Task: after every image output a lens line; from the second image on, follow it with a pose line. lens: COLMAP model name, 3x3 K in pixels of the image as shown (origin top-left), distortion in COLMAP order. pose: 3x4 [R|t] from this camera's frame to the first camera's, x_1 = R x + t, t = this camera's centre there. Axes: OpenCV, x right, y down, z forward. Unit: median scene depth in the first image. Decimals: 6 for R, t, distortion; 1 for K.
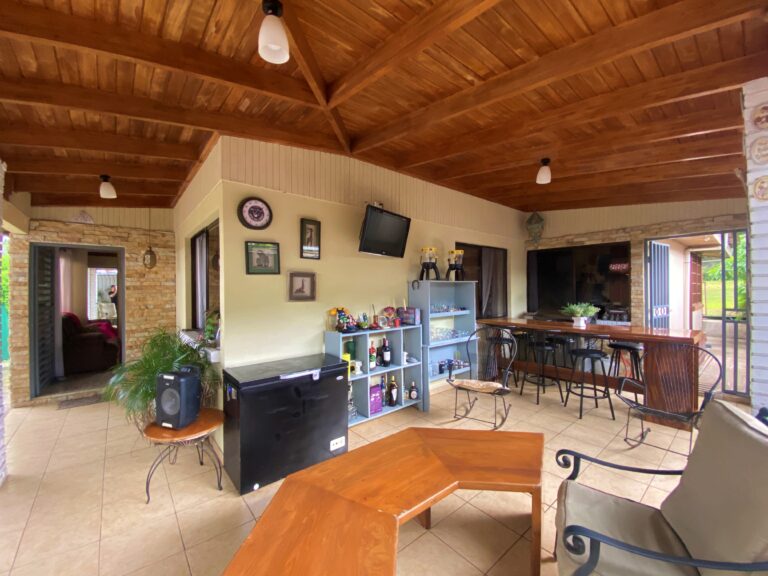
lens RADIAL K [[313.5, 0, 385.8], [0, 313.5, 288.9], [0, 0, 1]] dist [-0.000655, -0.000030]
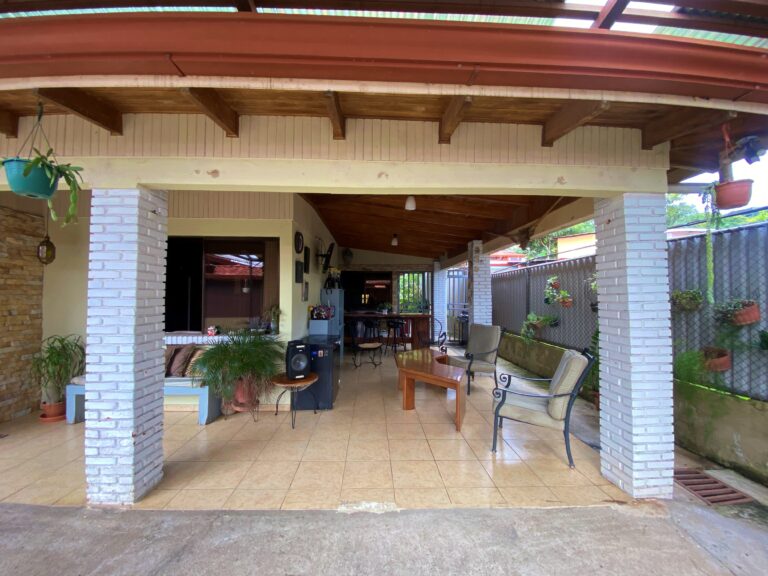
lens RADIAL K [[309.7, 0, 385.3], [0, 309.7, 286.3], [0, 0, 1]] dist [-0.000172, -0.000066]
pose [[0.610870, 0.036787, 0.790876, -0.790133], [-0.011252, 0.999222, -0.037787, 0.011663], [-0.791651, 0.014184, 0.610809, -0.151088]]
